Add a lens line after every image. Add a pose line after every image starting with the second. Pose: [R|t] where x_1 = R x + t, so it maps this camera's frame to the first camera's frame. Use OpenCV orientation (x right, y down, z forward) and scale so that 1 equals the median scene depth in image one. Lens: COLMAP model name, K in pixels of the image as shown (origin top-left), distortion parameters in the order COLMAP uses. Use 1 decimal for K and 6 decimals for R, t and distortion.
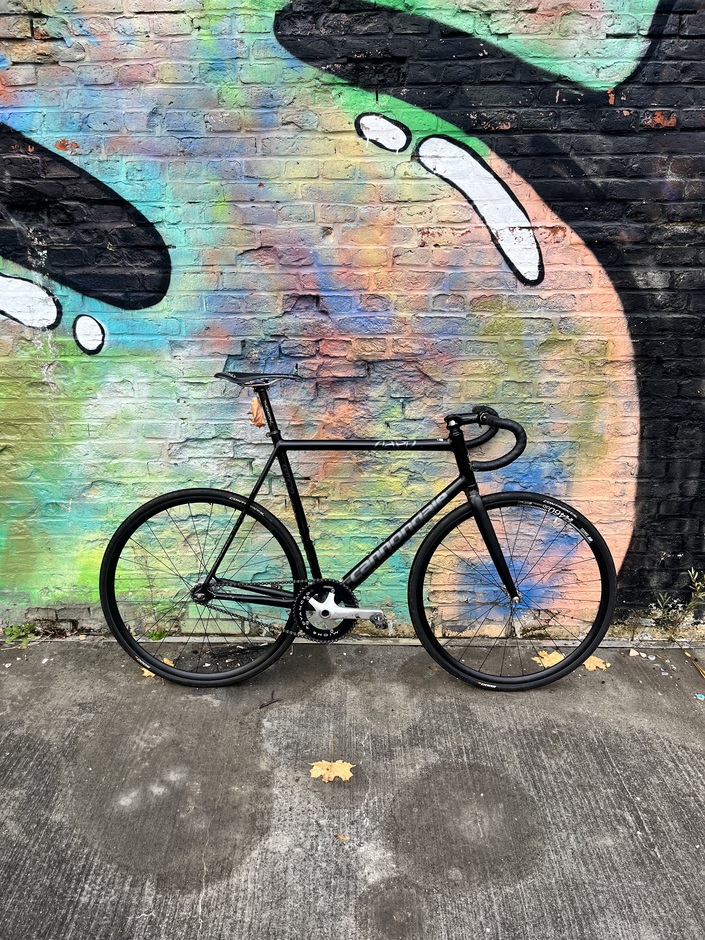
lens RADIAL K [[699.8, 0, 352.7], [0, 699.8, 483.8], [0, 0, 1]] dist [0.060184, -0.082827]
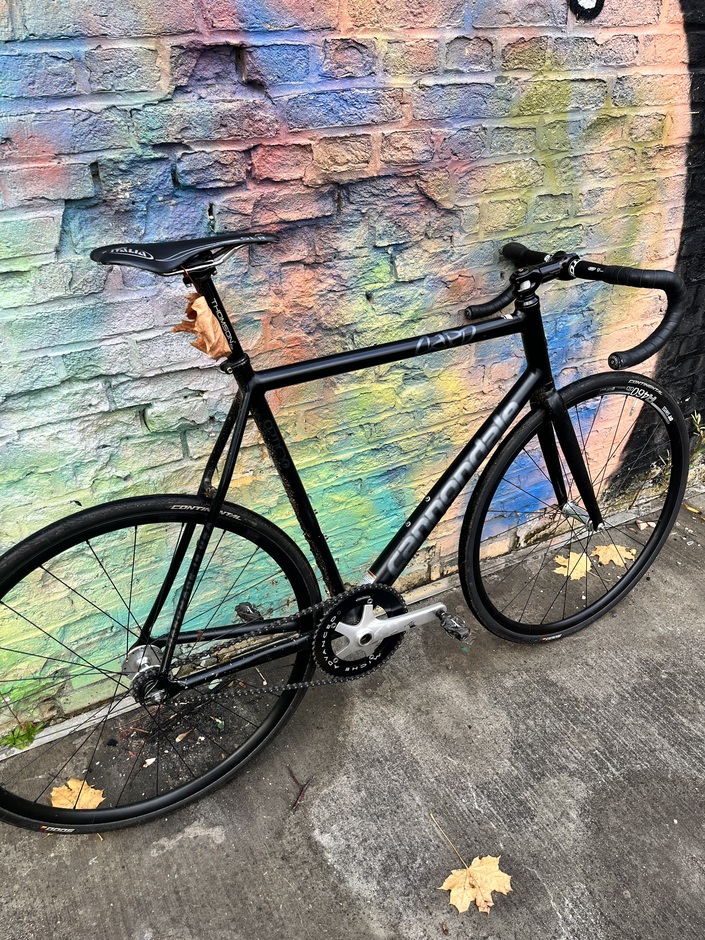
lens RADIAL K [[699.8, 0, 352.7], [0, 699.8, 483.8], [0, 0, 1]] dist [0.060184, -0.082827]
pose [[0.881654, -0.266404, 0.389506, -0.241562], [0.153144, 0.942259, 0.297815, -0.119789], [-0.446355, -0.202919, 0.871545, 0.488777]]
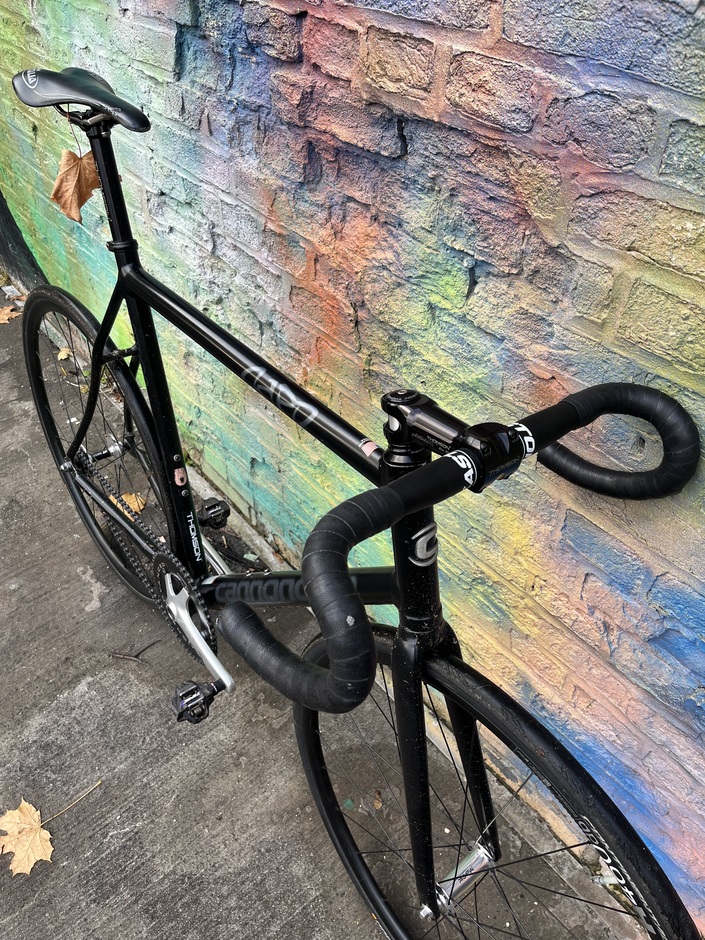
lens RADIAL K [[706.4, 0, 351.4], [0, 706.4, 480.2], [0, 0, 1]] dist [0.066713, -0.088184]
pose [[0.637268, 0.524960, -0.564186, 0.291160], [-0.235216, 0.829663, 0.506294, -0.198668], [0.733868, -0.189940, 0.652197, 0.743083]]
